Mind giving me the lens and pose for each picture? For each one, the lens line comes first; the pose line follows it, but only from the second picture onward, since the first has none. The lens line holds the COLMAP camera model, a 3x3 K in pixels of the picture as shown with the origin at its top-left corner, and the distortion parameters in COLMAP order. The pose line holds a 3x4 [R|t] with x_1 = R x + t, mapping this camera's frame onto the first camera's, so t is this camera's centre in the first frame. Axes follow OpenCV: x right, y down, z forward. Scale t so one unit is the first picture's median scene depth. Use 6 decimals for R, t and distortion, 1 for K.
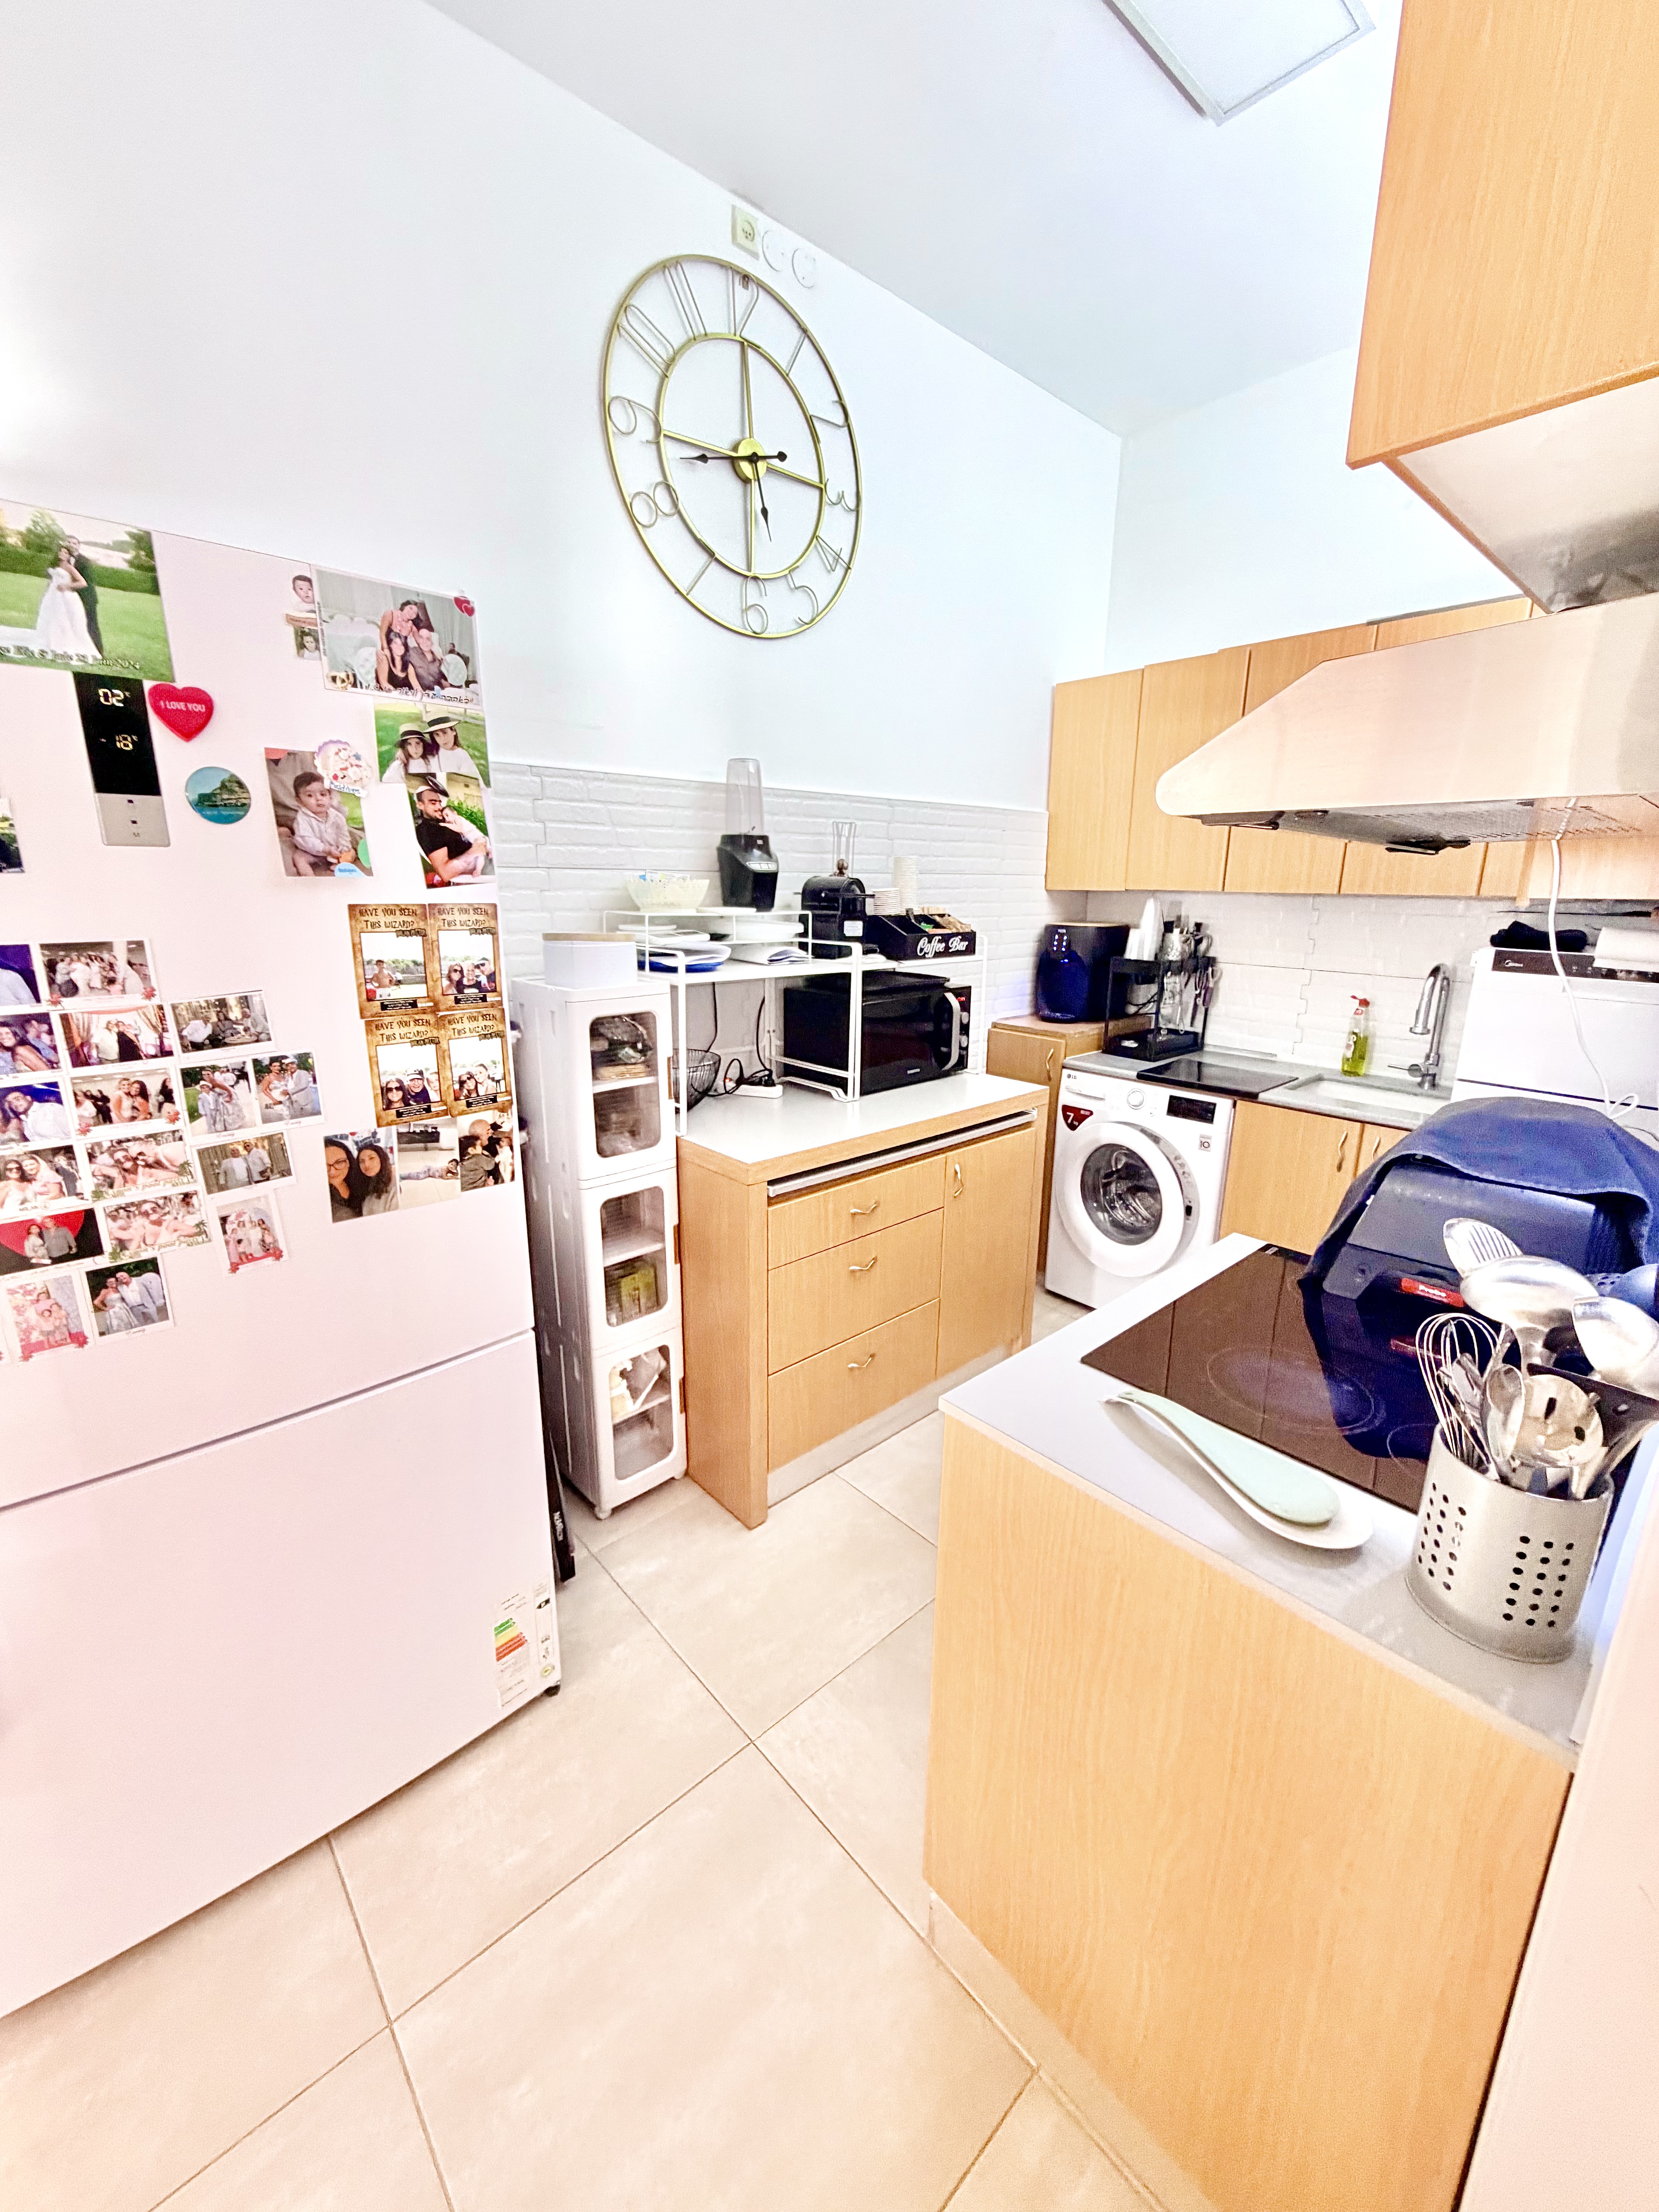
lens RADIAL K [[885.6, 0, 830.5], [0, 885.6, 1099.3], [0, 0, 1]] dist [-0.000650, -0.000205]
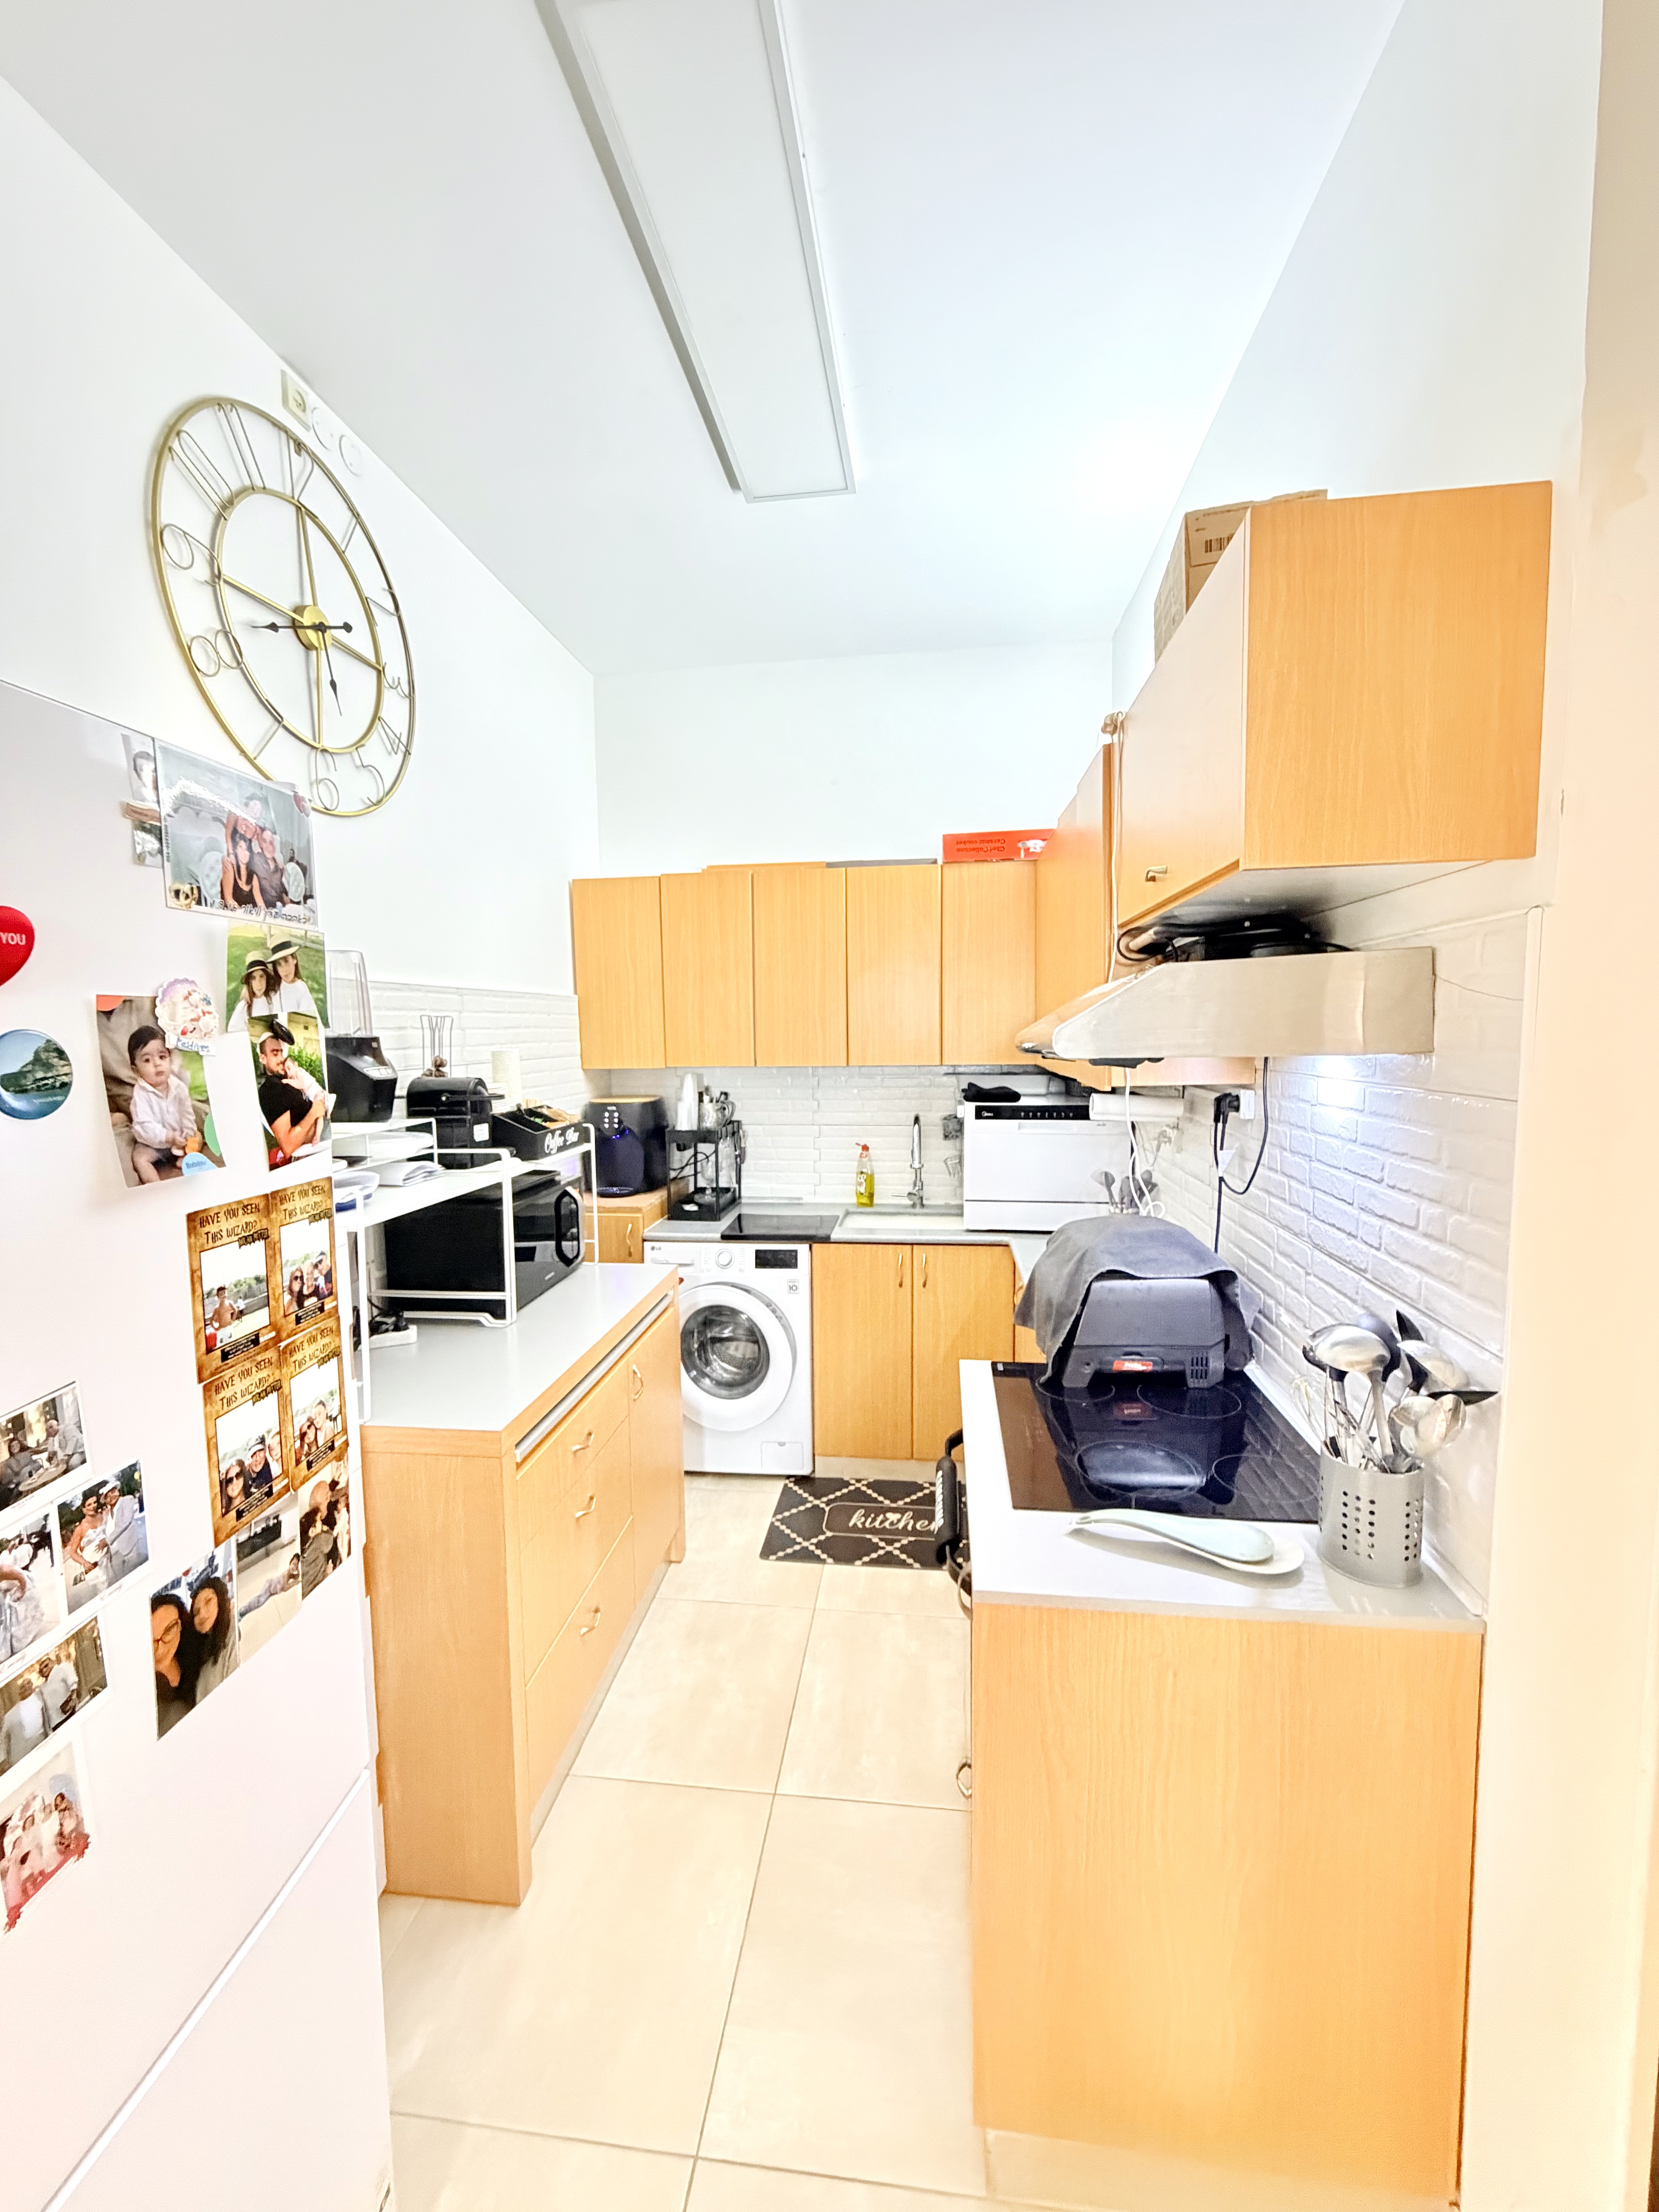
lens RADIAL K [[885.6, 0, 827.9], [0, 885.6, 1097.7], [0, 0, 1]] dist [-0.000650, -0.000205]
pose [[0.754183, -0.070818, 0.652835, -0.341814], [0.177904, 0.979023, -0.099321, -0.086502], [-0.632106, 0.191048, 0.750961, 0.104487]]
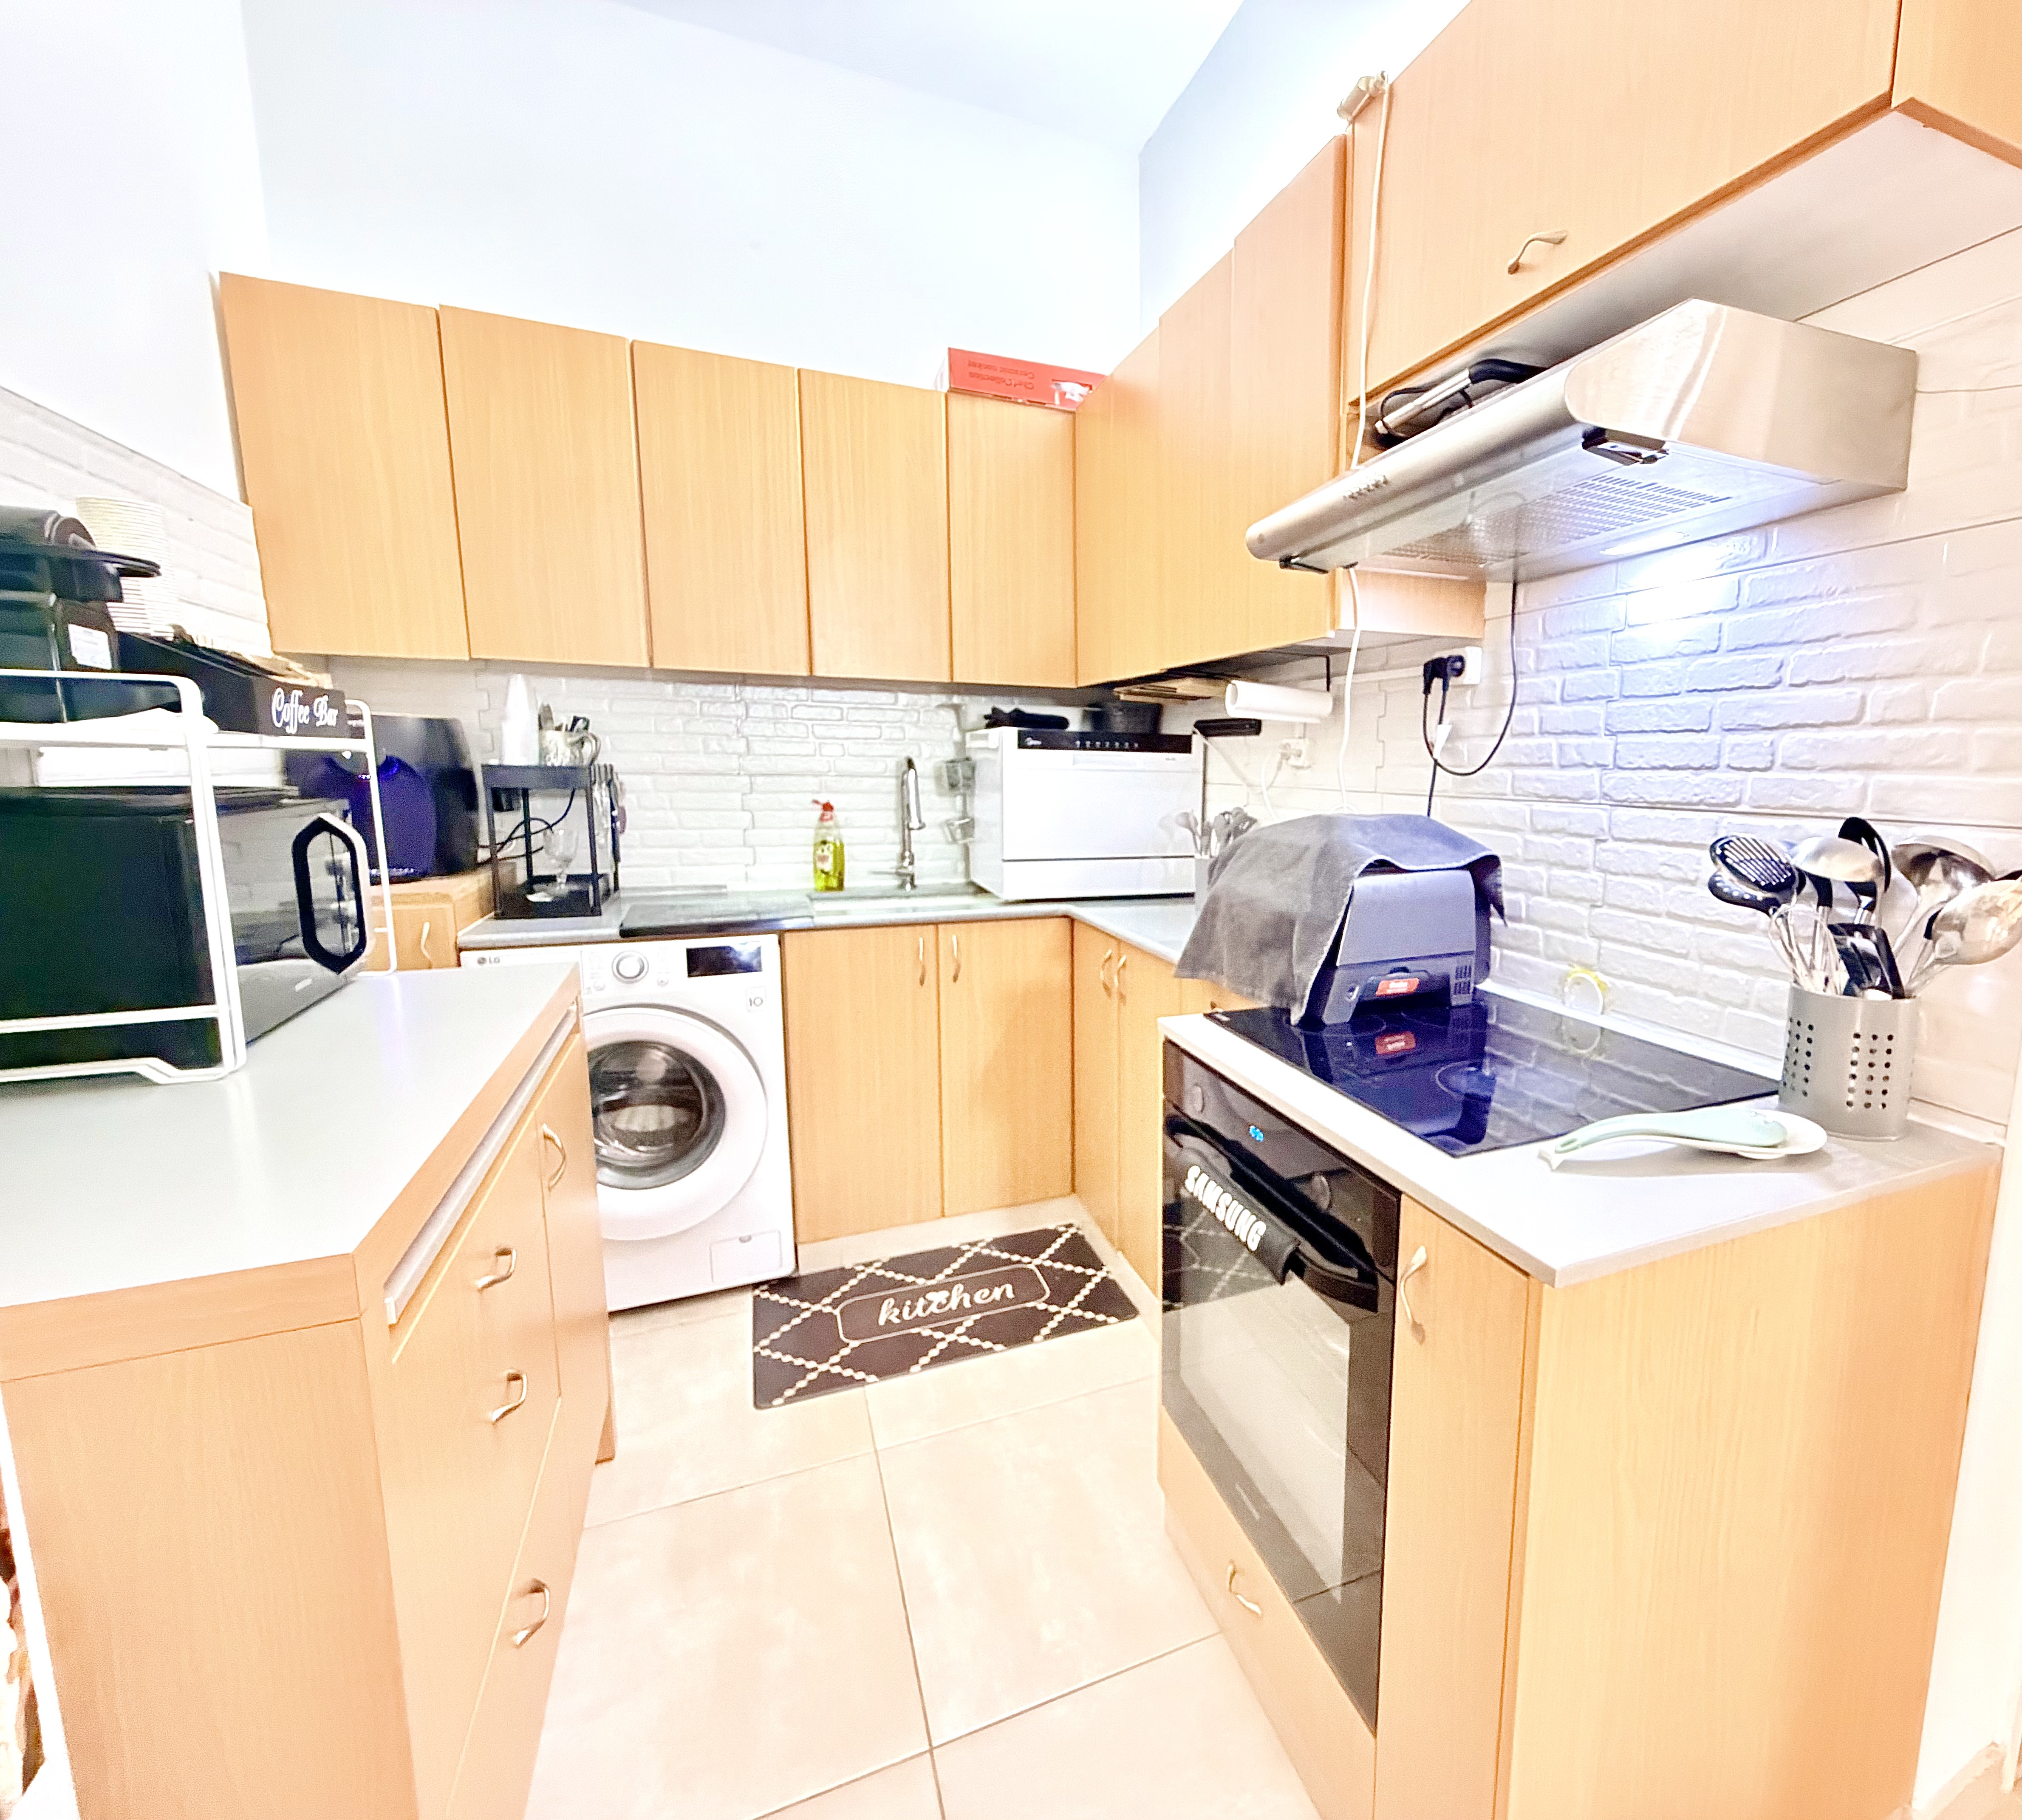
lens RADIAL K [[975.6, 0, 1203.9], [0, 975.6, 905.1], [0, 0, 1]] dist [0.001277, 0.000656]
pose [[0.290749, -0.140764, 0.946388, -0.294328], [0.217955, 0.972858, 0.077741, -0.011854], [-0.931644, 0.183667, 0.313538, 0.500141]]
